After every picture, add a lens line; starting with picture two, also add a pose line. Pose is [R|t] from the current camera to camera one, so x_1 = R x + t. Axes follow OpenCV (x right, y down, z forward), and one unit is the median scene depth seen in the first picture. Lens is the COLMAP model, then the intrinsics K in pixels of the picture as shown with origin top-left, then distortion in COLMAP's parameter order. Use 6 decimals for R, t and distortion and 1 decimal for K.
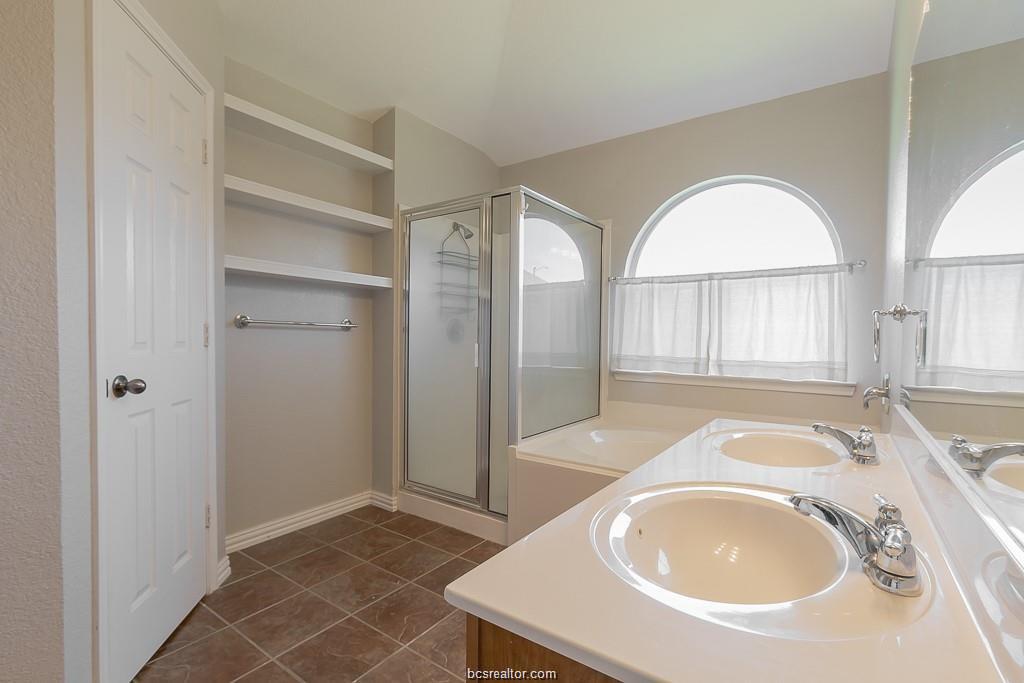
lens RADIAL K [[466.7, 0, 514.2], [0, 466.7, 332.1], [0, 0, 1]] dist [0.001075, 0.000130]
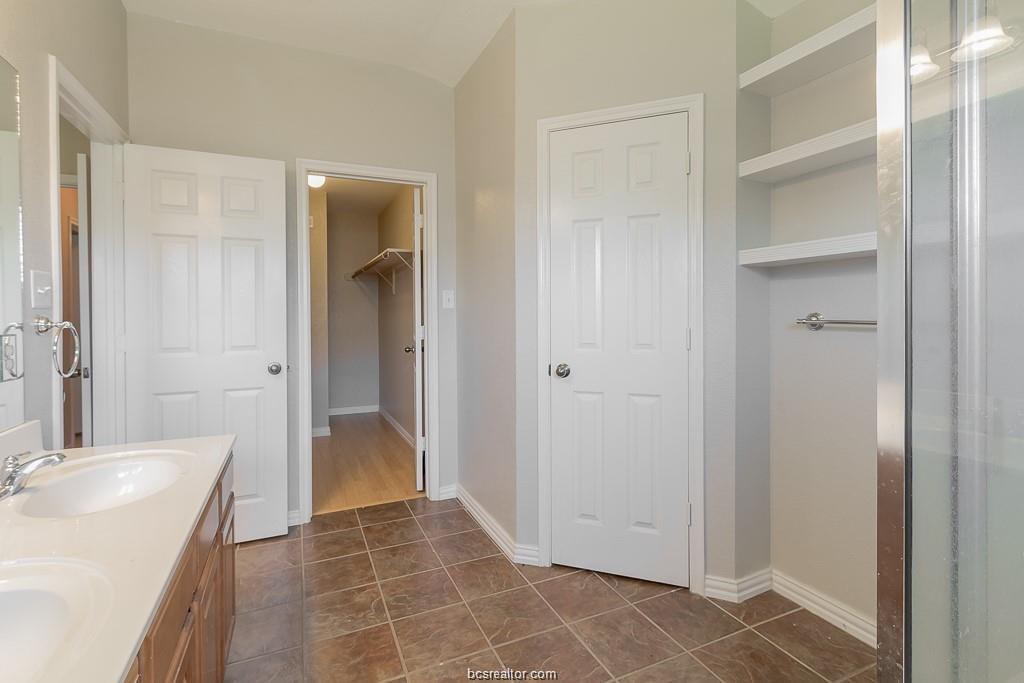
lens RADIAL K [[466.7, 0, 514.2], [0, 466.7, 332.1], [0, 0, 1]] dist [0.001075, 0.000130]
pose [[-0.505194, 0.004953, -0.862992, 0.452888], [0.004216, 0.999986, 0.003271, -0.017139], [0.862996, -0.001986, -0.505208, 1.250949]]
